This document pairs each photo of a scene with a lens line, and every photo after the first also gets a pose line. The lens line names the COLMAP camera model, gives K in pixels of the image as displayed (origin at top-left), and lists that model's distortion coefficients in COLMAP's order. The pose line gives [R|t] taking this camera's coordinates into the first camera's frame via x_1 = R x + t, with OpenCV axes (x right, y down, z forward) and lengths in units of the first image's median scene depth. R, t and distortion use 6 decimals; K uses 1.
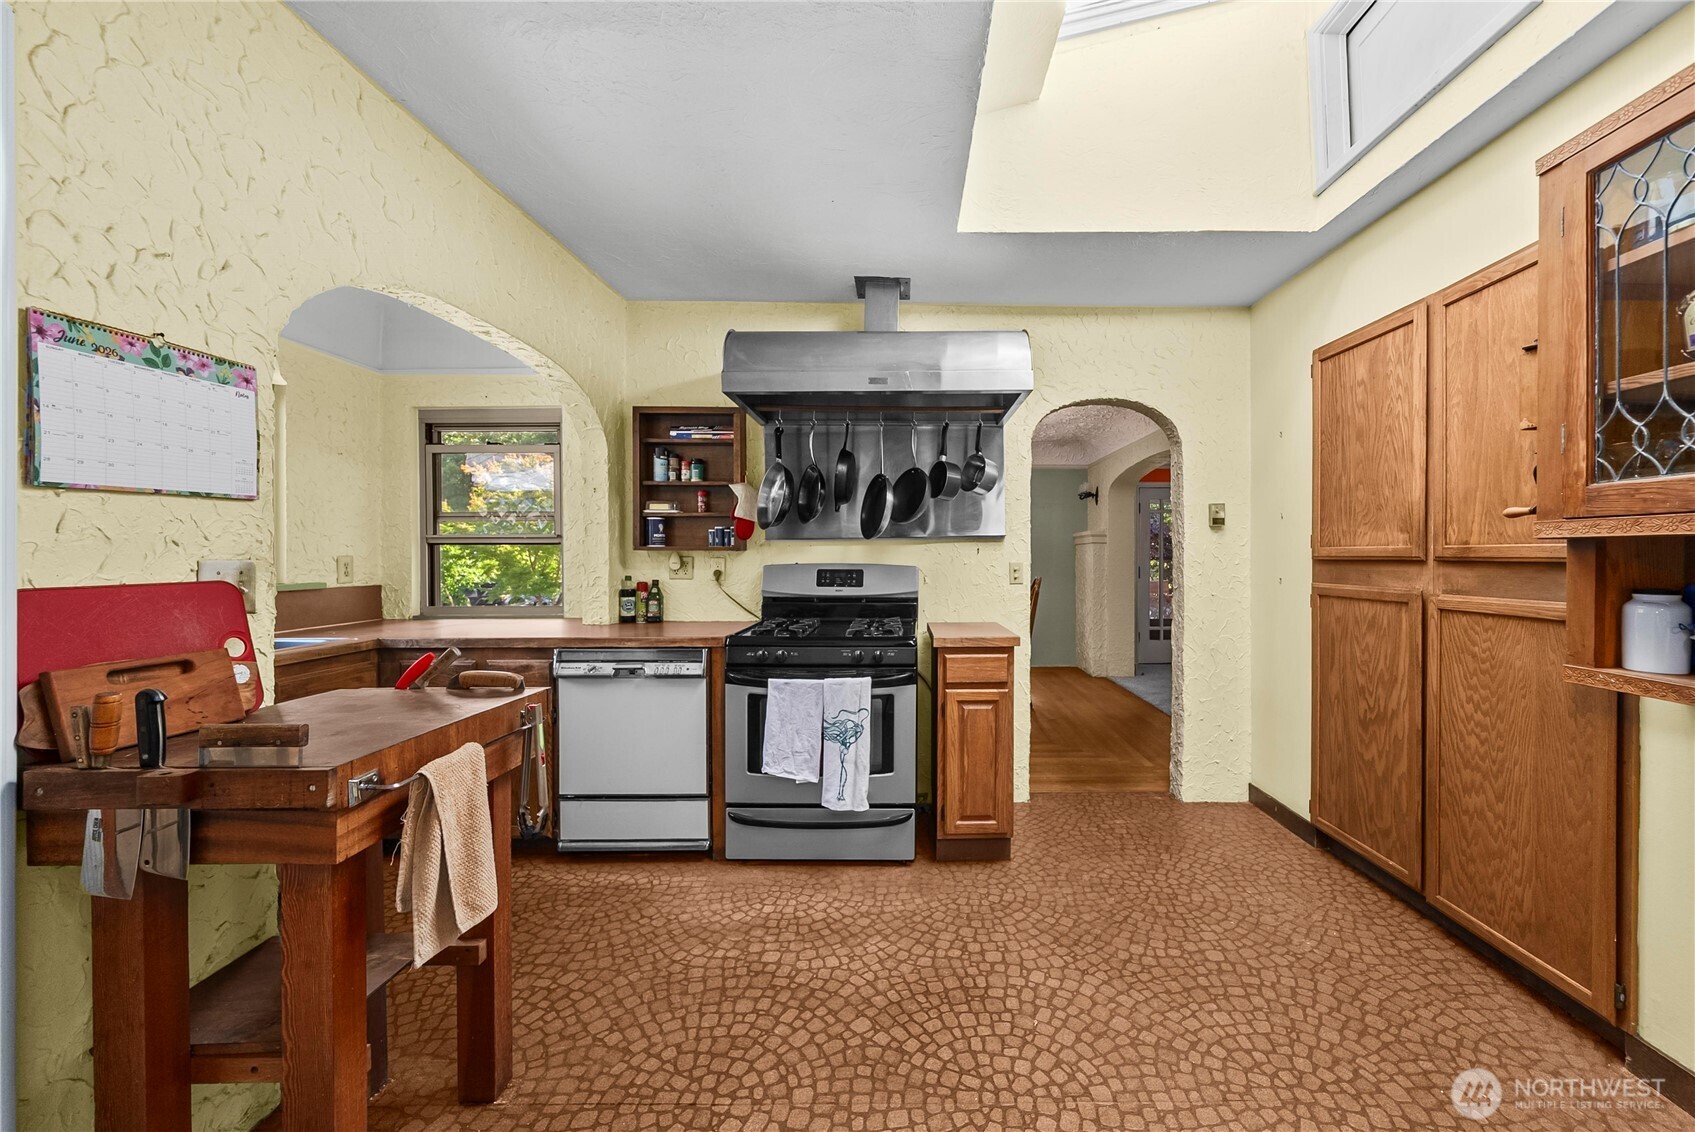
lens RADIAL K [[639.8, 0, 909.6], [0, 639.8, 556.8], [0, 0, 1]] dist [-0.000012, 0.000117]
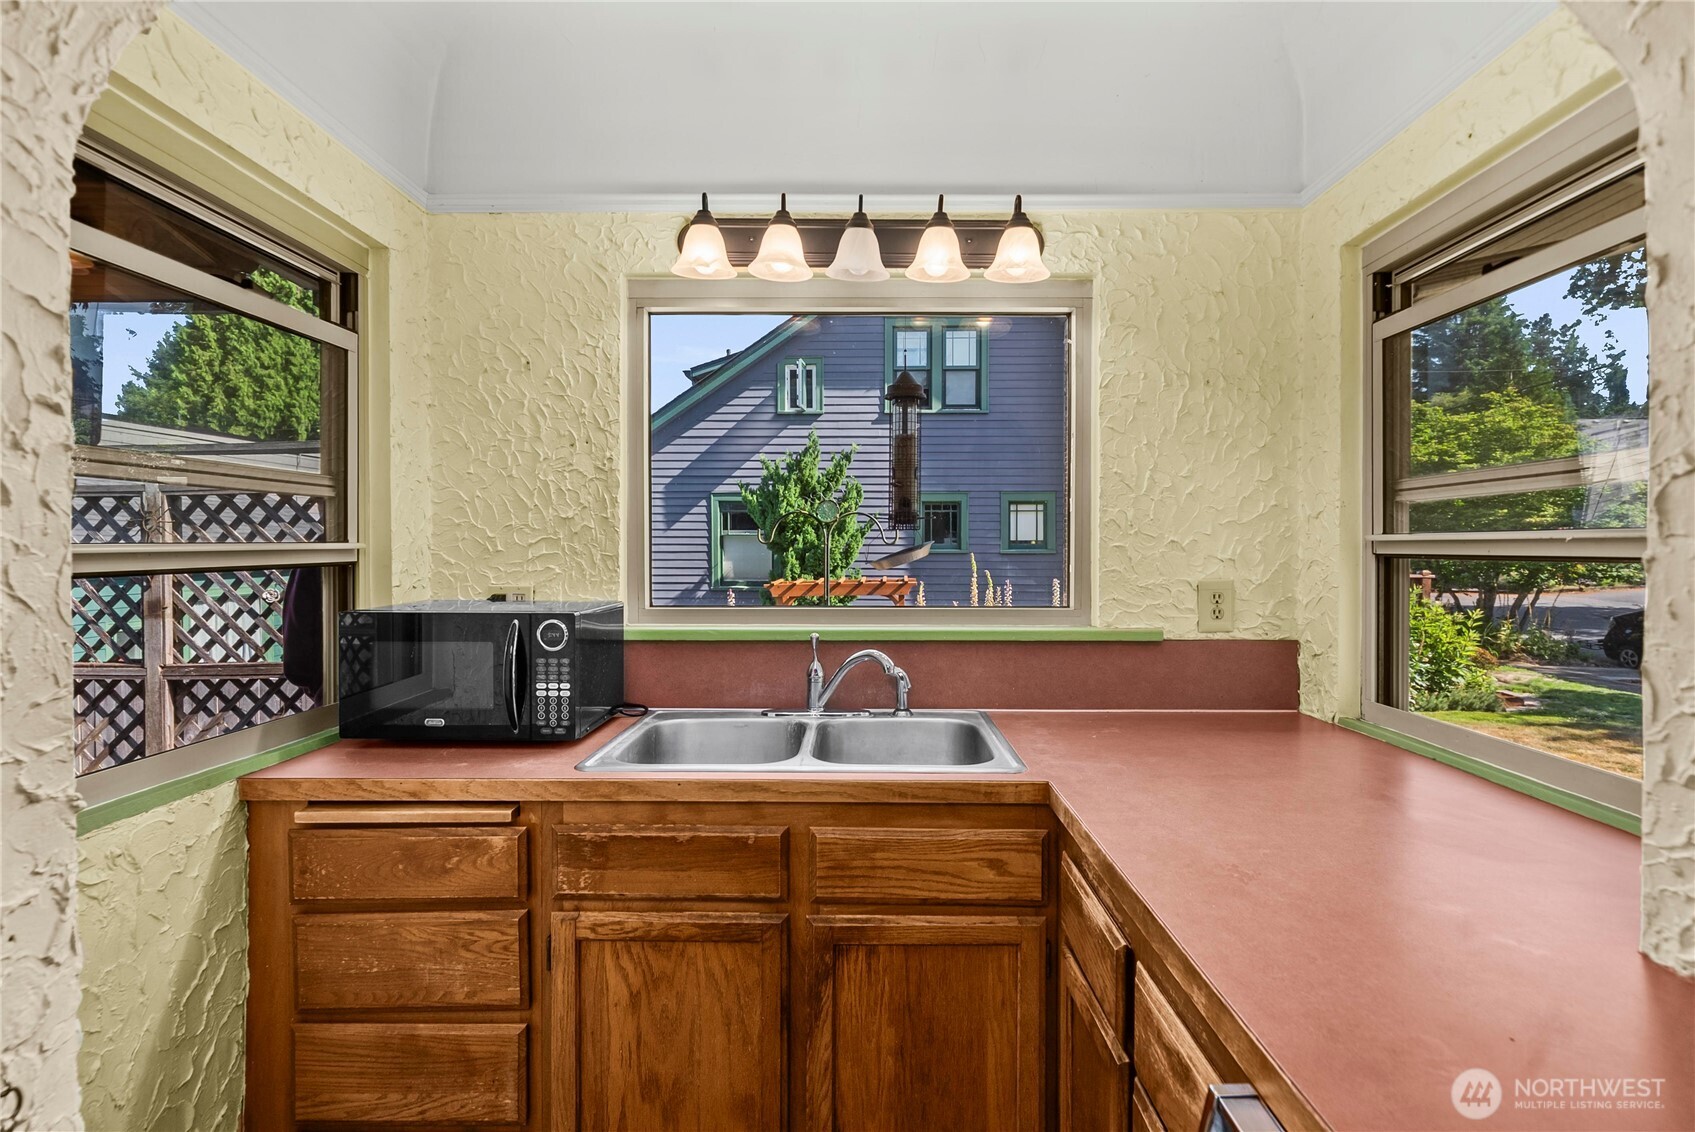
lens RADIAL K [[794.4, 0, 853.9], [0, 794.4, 557.4], [0, 0, 1]] dist [-0.004690, 0.001689]
pose [[-0.018700, 0.015266, -0.999709, -0.288753], [-0.007951, 0.999850, 0.015417, -0.032725], [0.999794, 0.008237, -0.018576, 0.875293]]
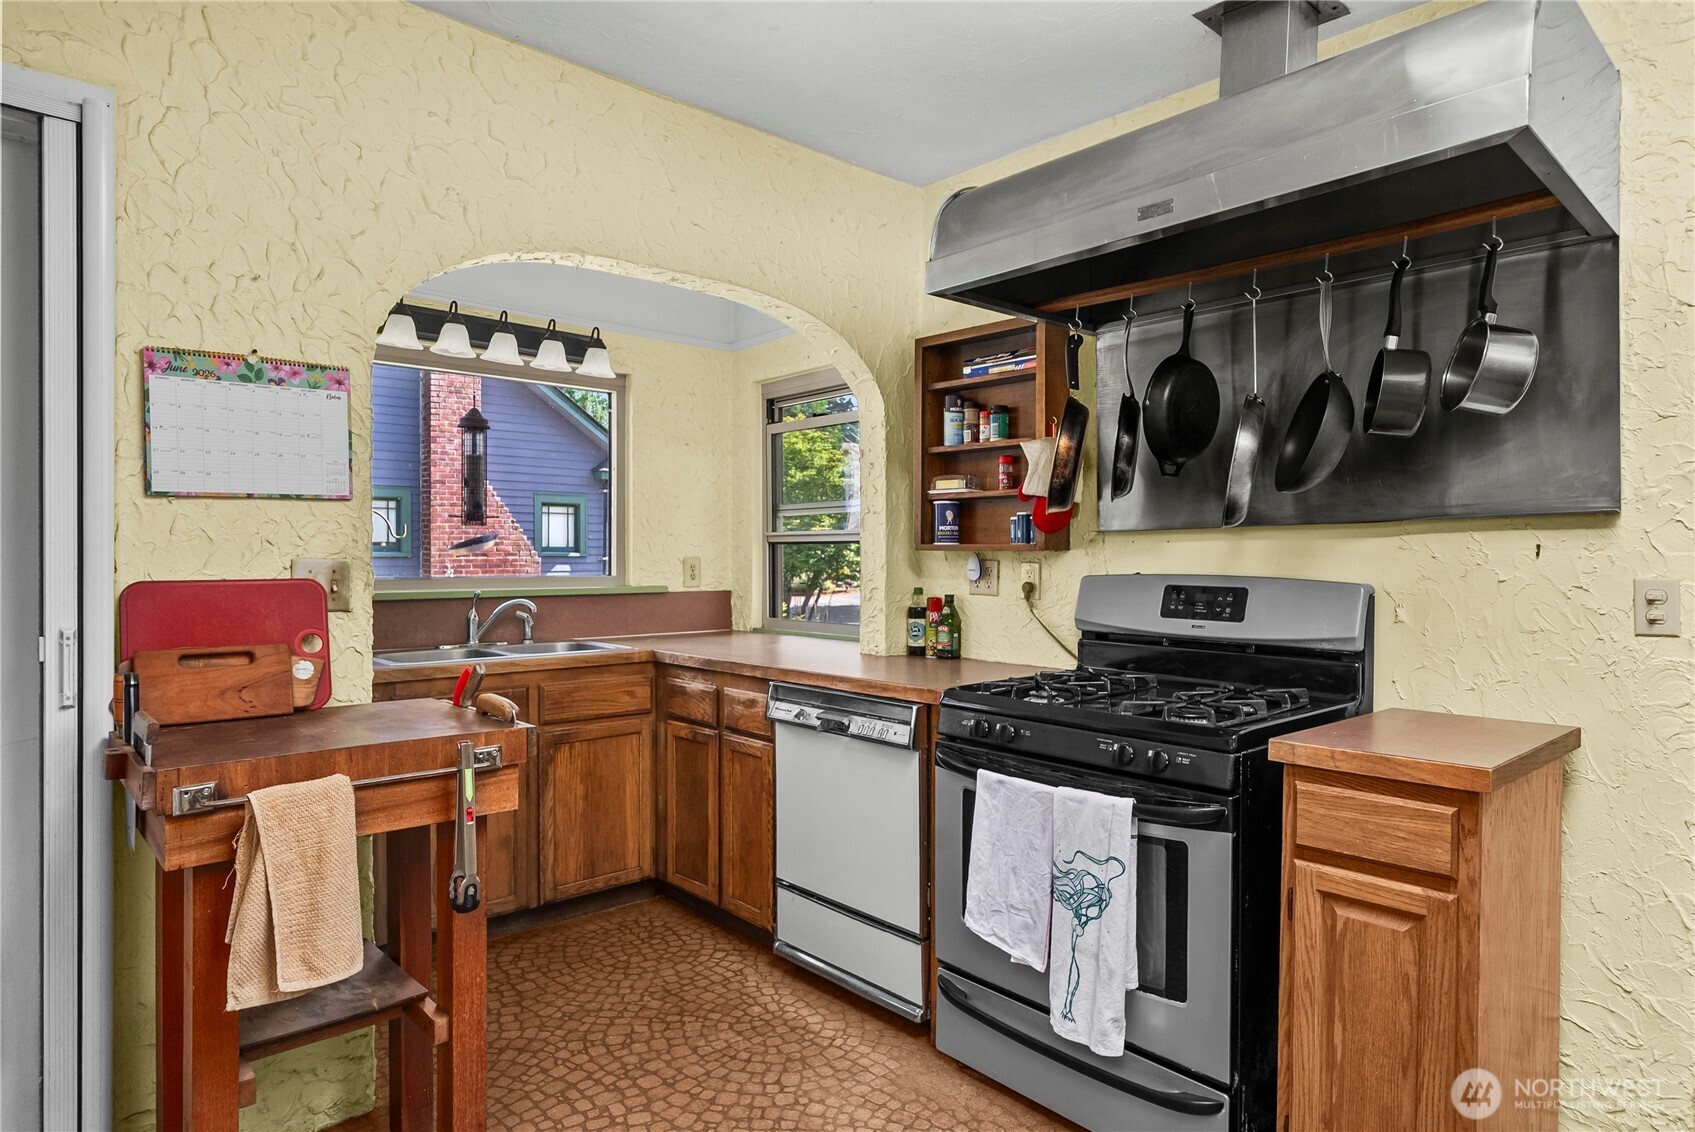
lens RADIAL K [[969.7, 0, 852.7], [0, 969.7, 564.9], [0, 0, 1]] dist [0.005159, 0.001999]
pose [[0.666681, 0.009723, -0.745279, 0.352416], [-0.007491, 0.999952, 0.006345, -0.000907], [0.745305, 0.001353, 0.666722, 0.311462]]
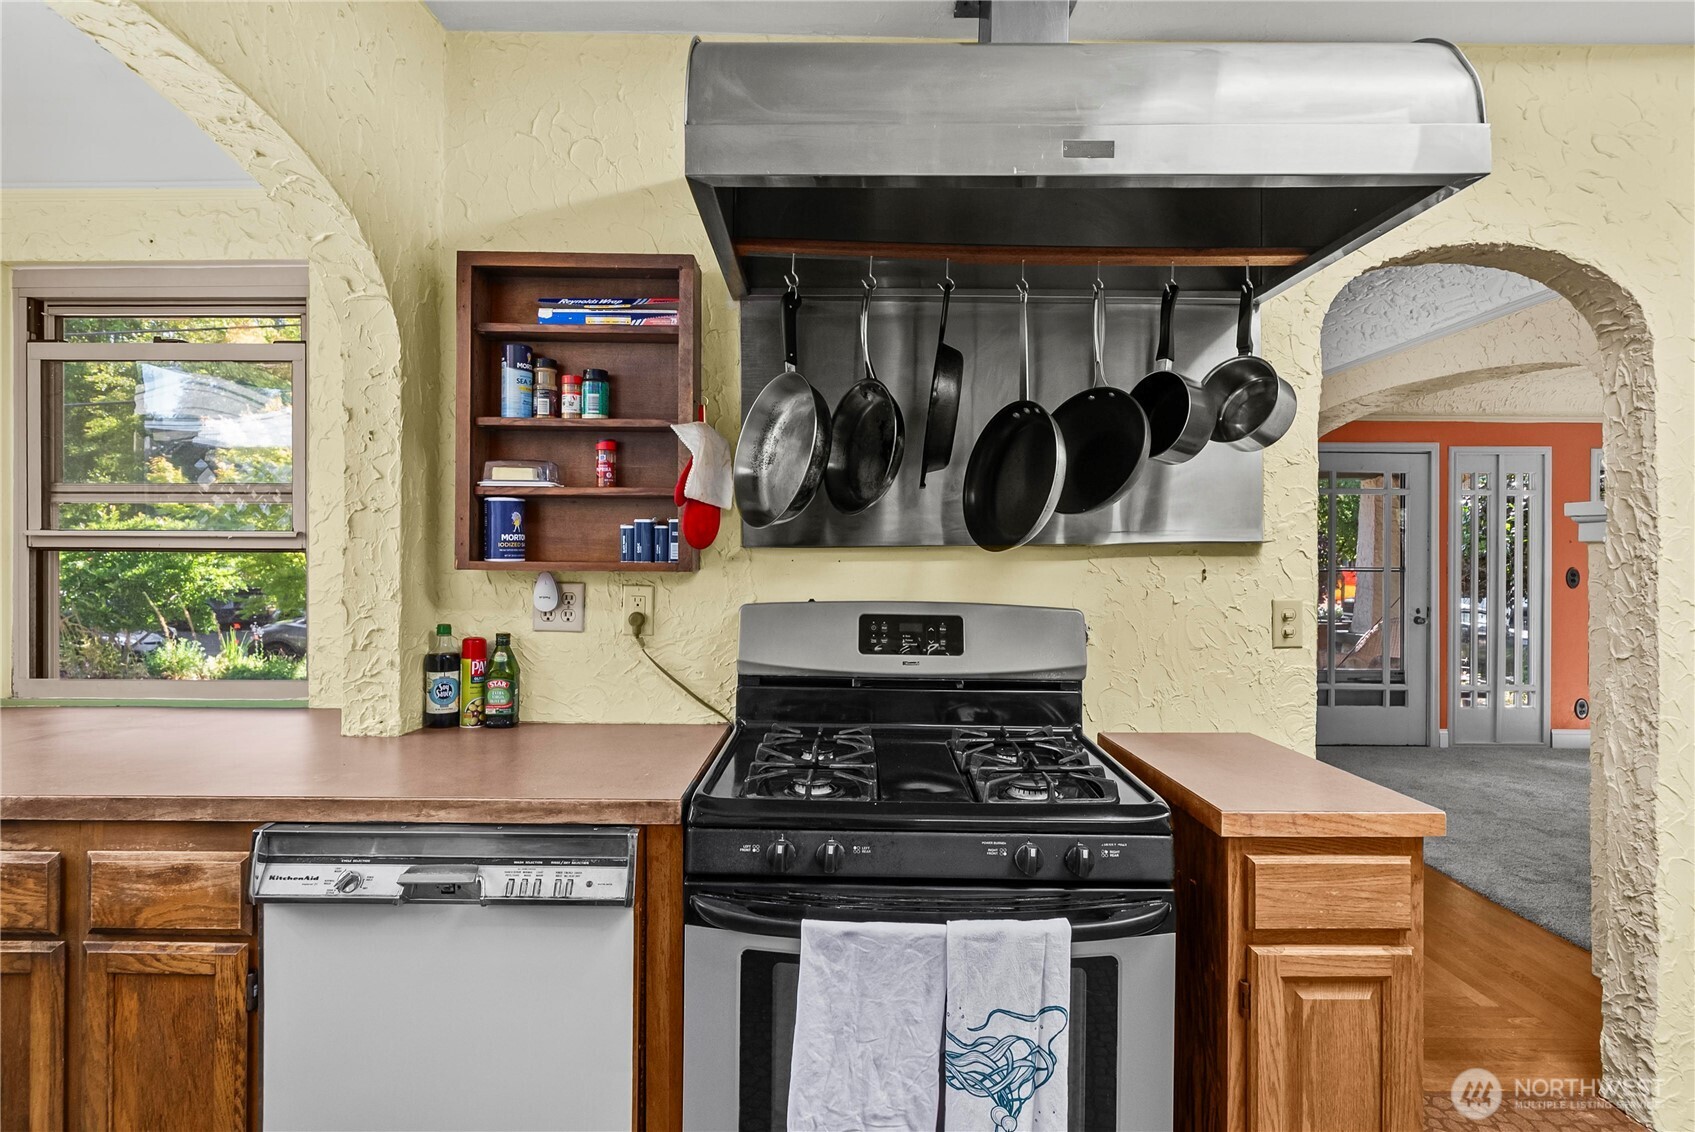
lens RADIAL K [[885.5, 0, 822.5], [0, 885.5, 547.2], [0, 0, 1]] dist [0.002491, -0.000266]
pose [[0.999849, 0.007387, -0.015731, -0.195174], [-0.007478, 0.999956, -0.005735, -0.029451], [0.015688, 0.005852, 0.999860, 0.453447]]
